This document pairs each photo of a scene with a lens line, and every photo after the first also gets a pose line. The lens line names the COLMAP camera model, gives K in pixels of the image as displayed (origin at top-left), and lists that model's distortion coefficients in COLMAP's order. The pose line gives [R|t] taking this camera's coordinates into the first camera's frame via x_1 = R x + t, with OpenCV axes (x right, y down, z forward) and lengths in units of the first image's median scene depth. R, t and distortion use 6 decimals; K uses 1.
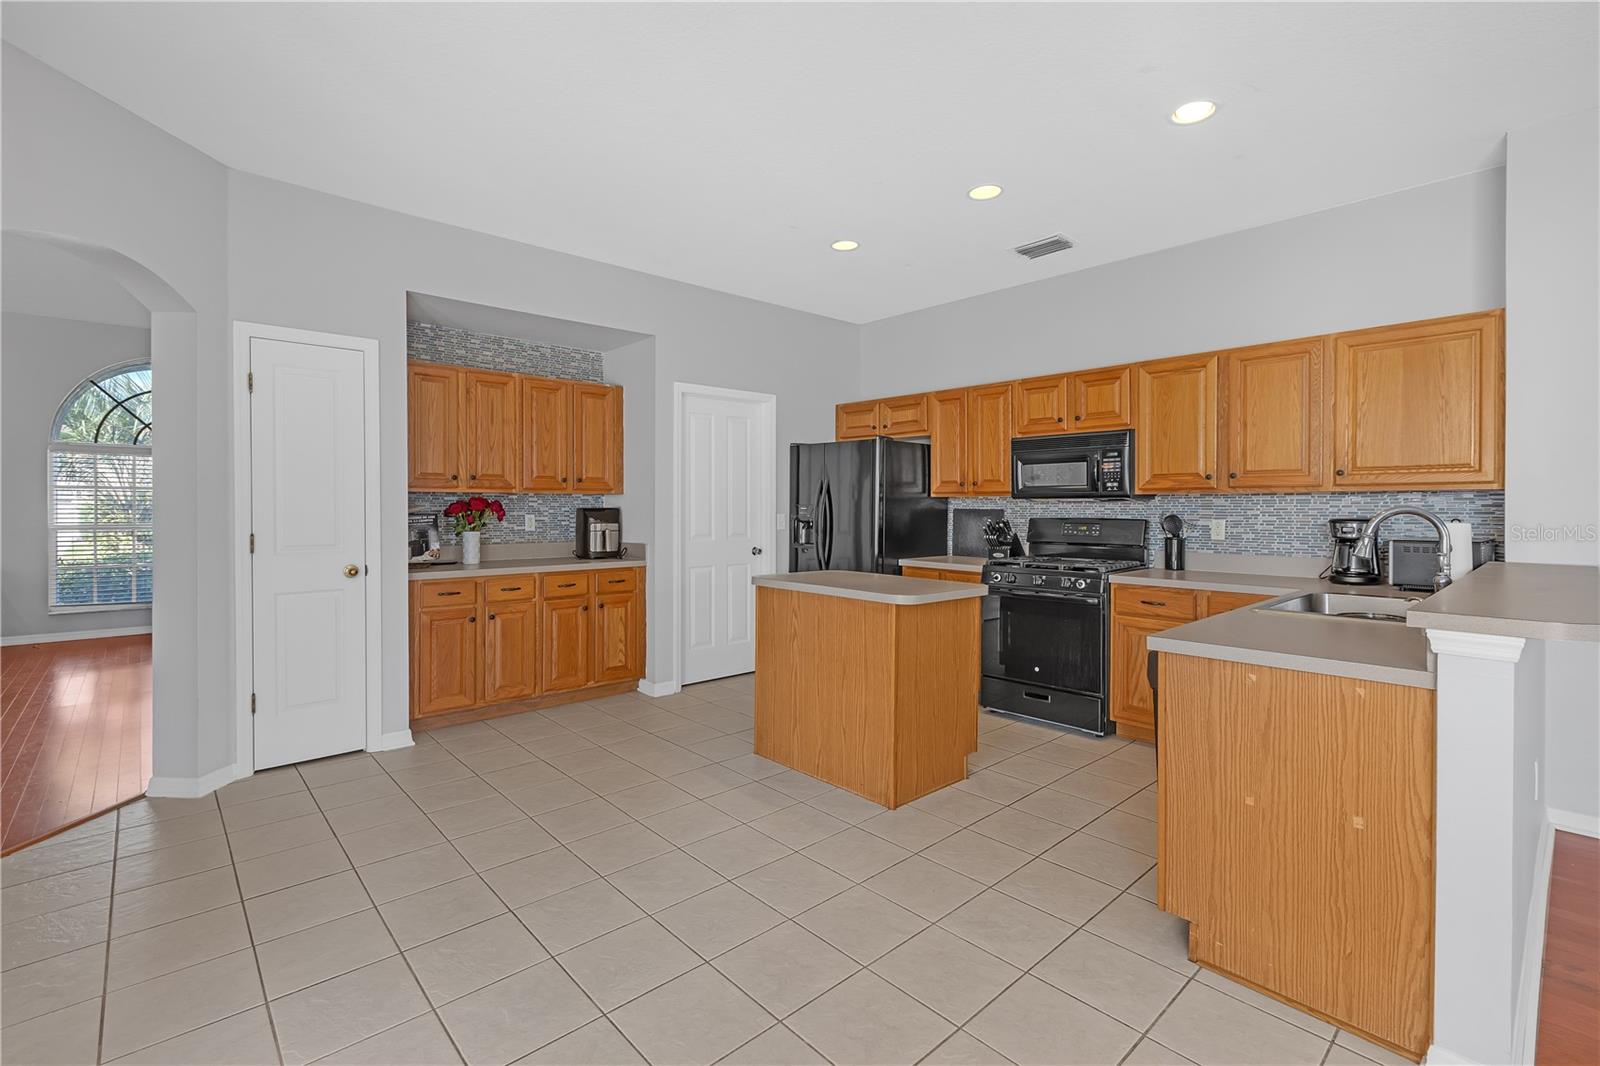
lens RADIAL K [[717.2, 0, 819.0], [0, 717.2, 523.1], [0, 0, 1]] dist [-0.003907, -0.000764]
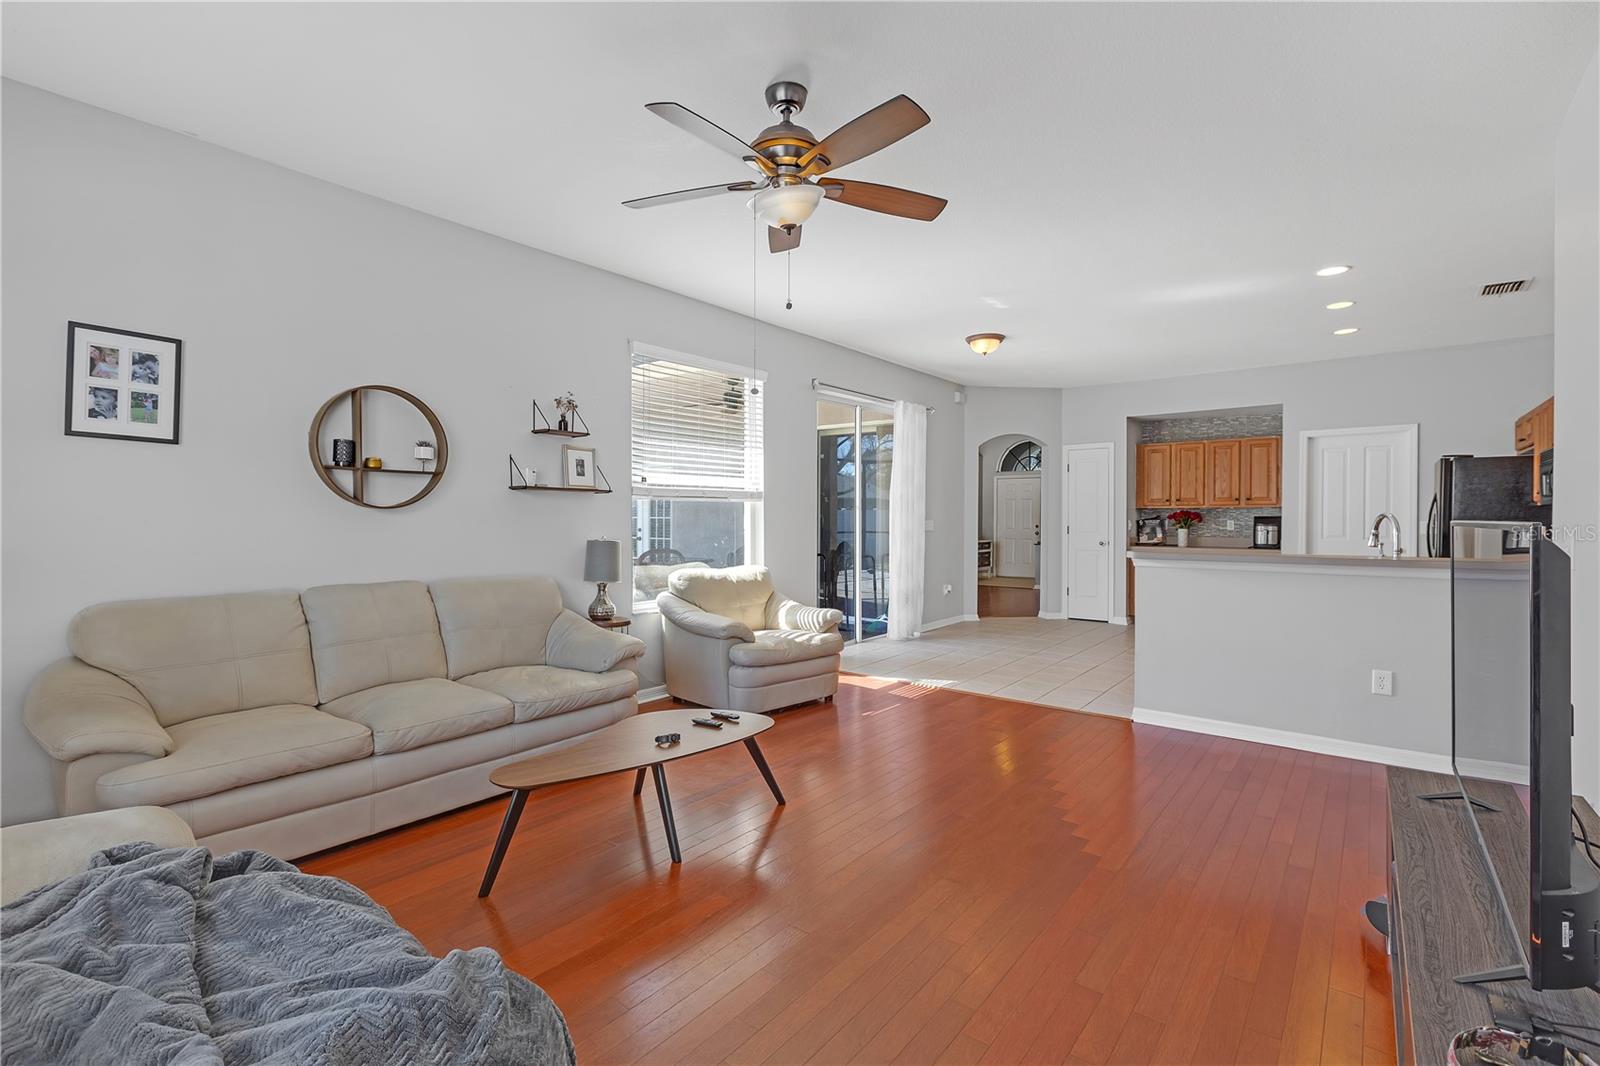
lens RADIAL K [[727.9, 0, 761.1], [0, 727.9, 516.7], [0, 0, 1]] dist [-0.000146, -0.000050]
pose [[0.108672, -0.000815, -0.994077, 1.269479], [-0.022224, 0.999748, -0.003250, 0.010732], [0.993829, 0.022446, 0.108626, -0.293114]]
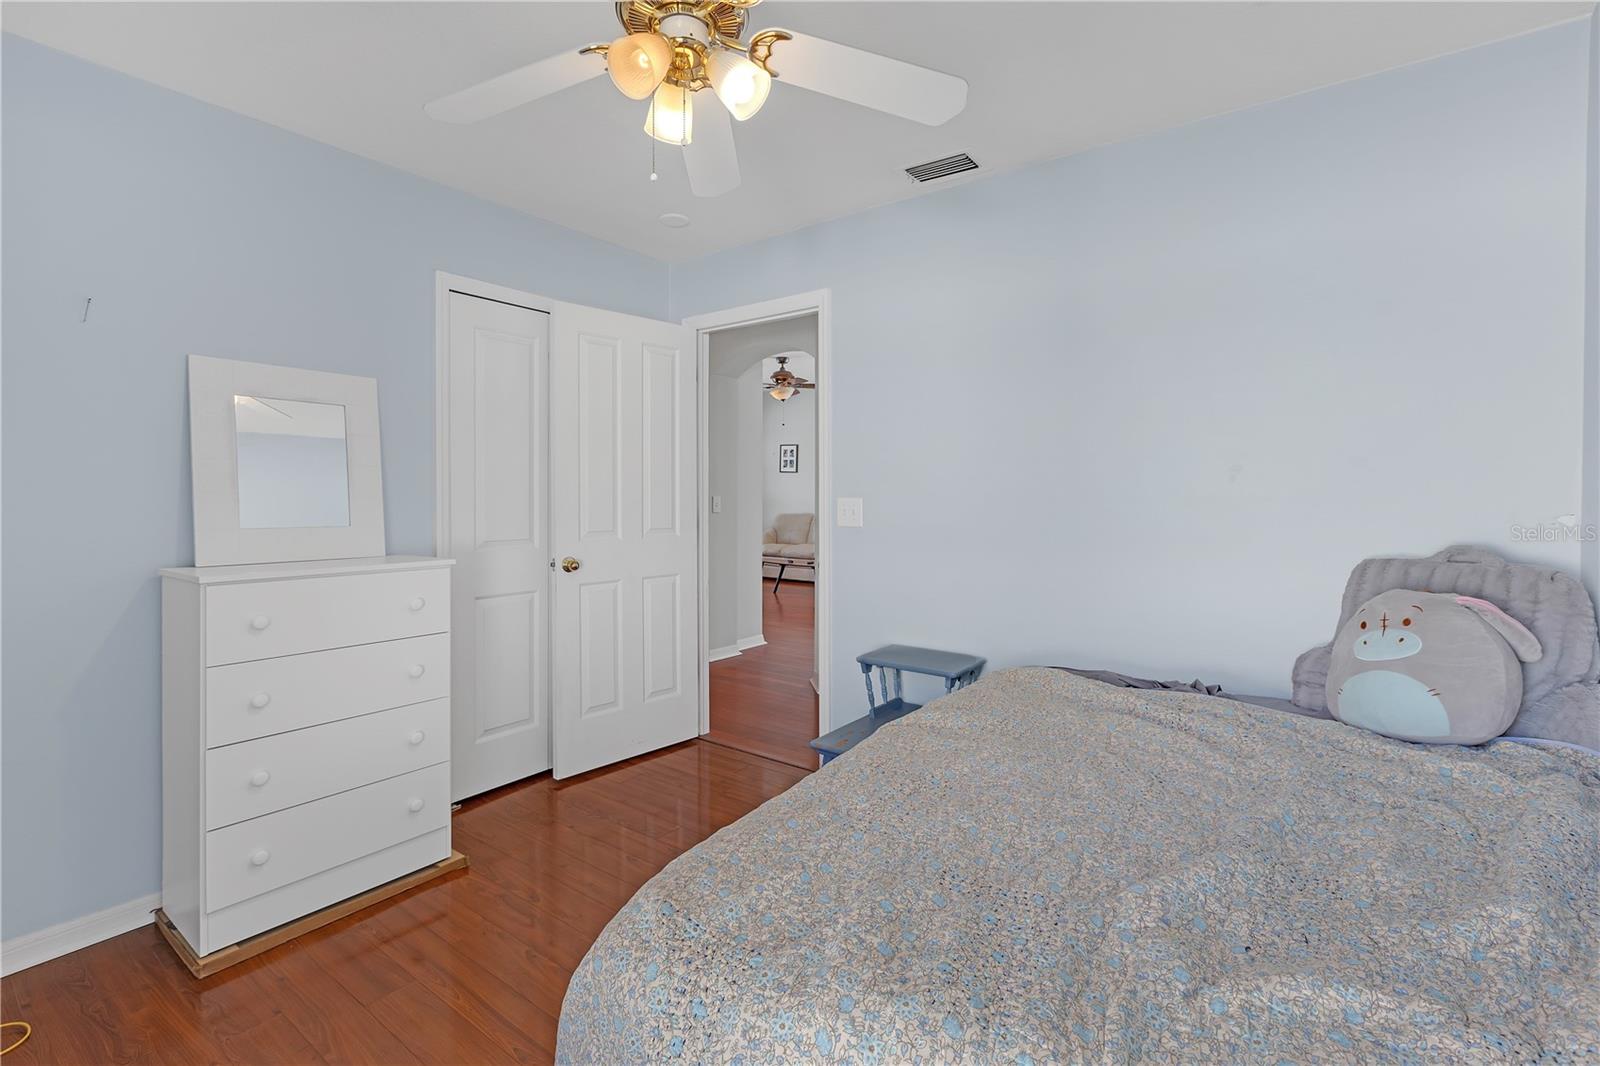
lens RADIAL K [[717.2, 0, 819.0], [0, 717.2, 523.1], [0, 0, 1]] dist [-0.003907, -0.000764]
pose [[-0.984582, 0.001564, -0.174918, 0.897813], [-0.009334, 0.998066, 0.061466, -0.025662], [0.174675, 0.062151, -0.982663, 1.695150]]
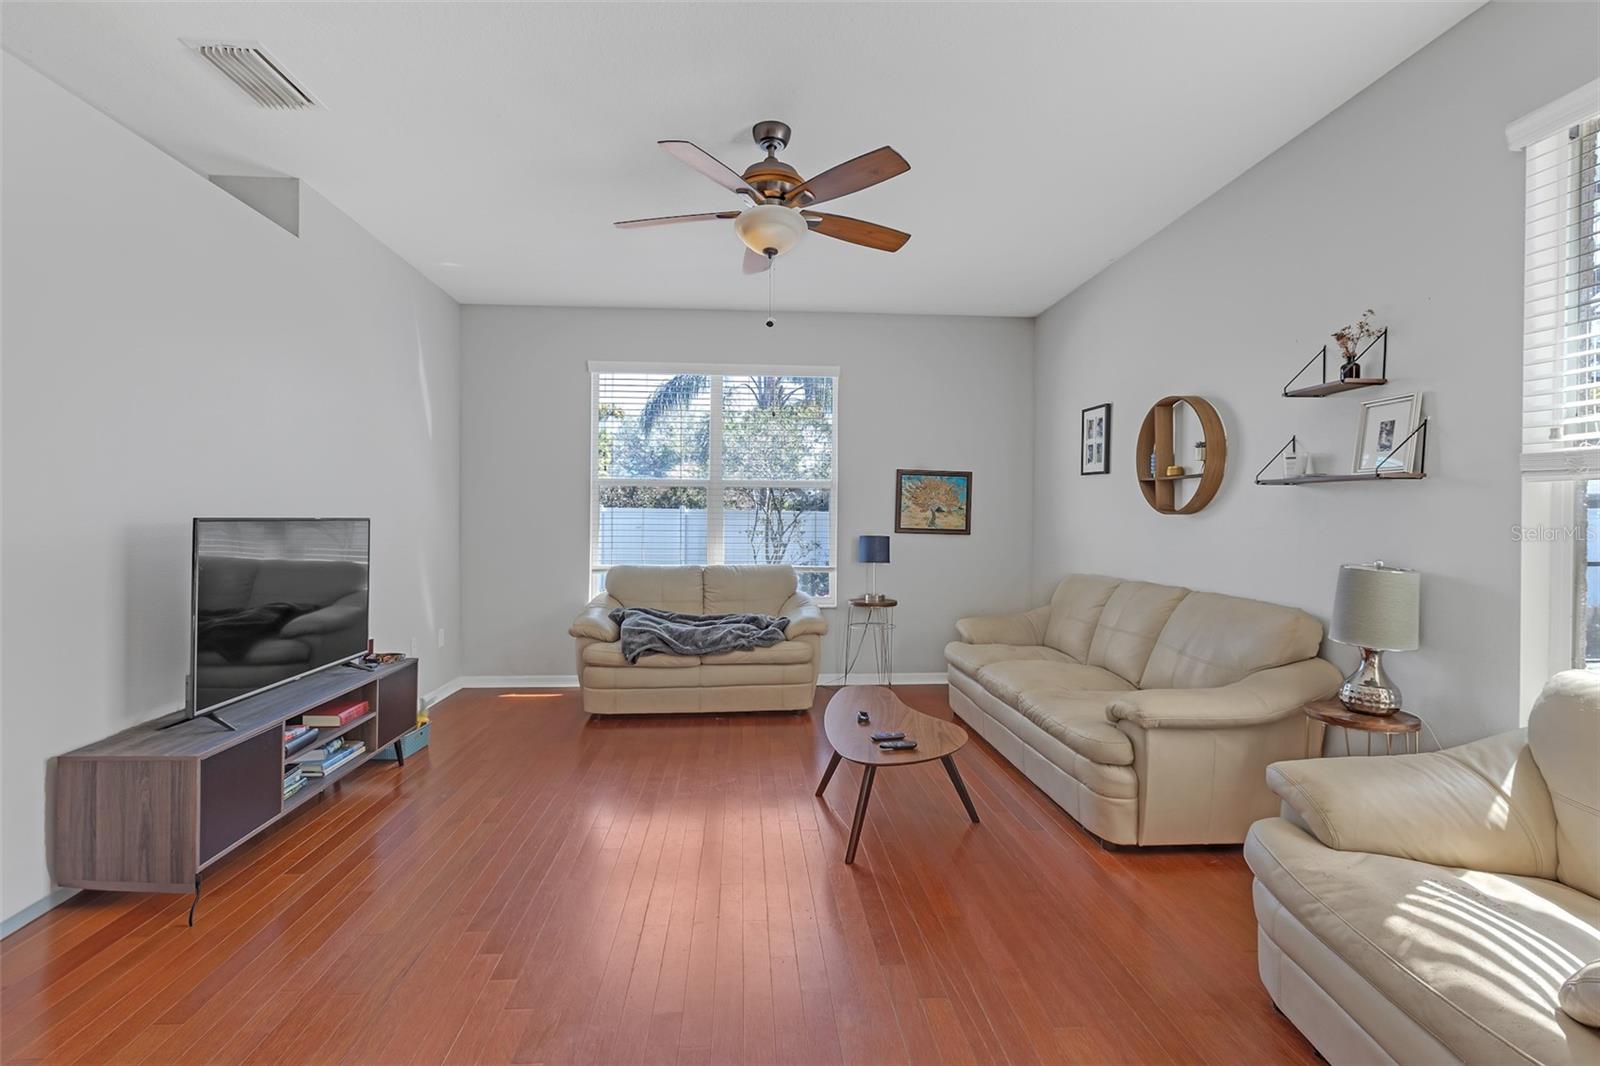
lens RADIAL K [[732.1, 0, 794.9], [0, 732.1, 521.7], [0, 0, 1]] dist [-0.003826, -0.000303]
pose [[-0.764245, -0.007592, 0.644881, 0.215966], [0.006695, 0.999783, 0.019705, -0.002523], [-0.644891, 0.019377, -0.764029, 0.295409]]
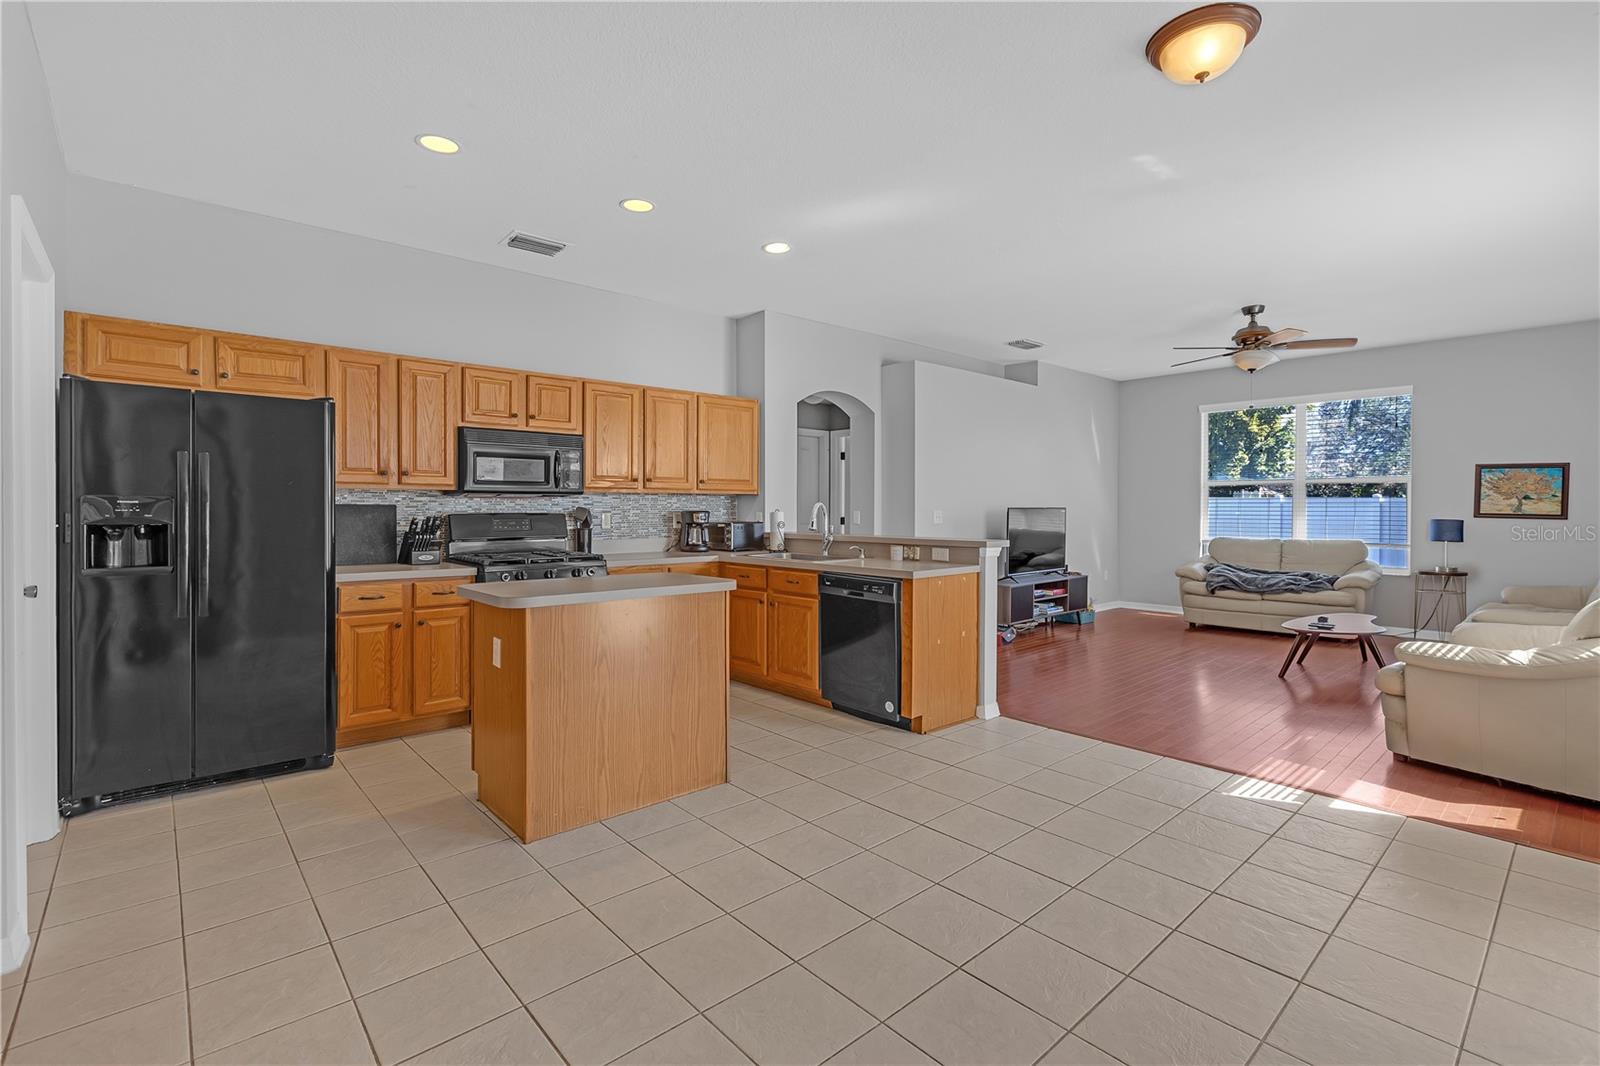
lens RADIAL K [[756.1, 0, 779.8], [0, 756.1, 514.1], [0, 0, 1]] dist [0.000000, -0.000578]
pose [[0.036378, -0.008804, 0.999299, -0.699989], [0.021121, 0.999745, 0.008039, -0.006735], [-0.999115, 0.020814, 0.036554, 0.587537]]
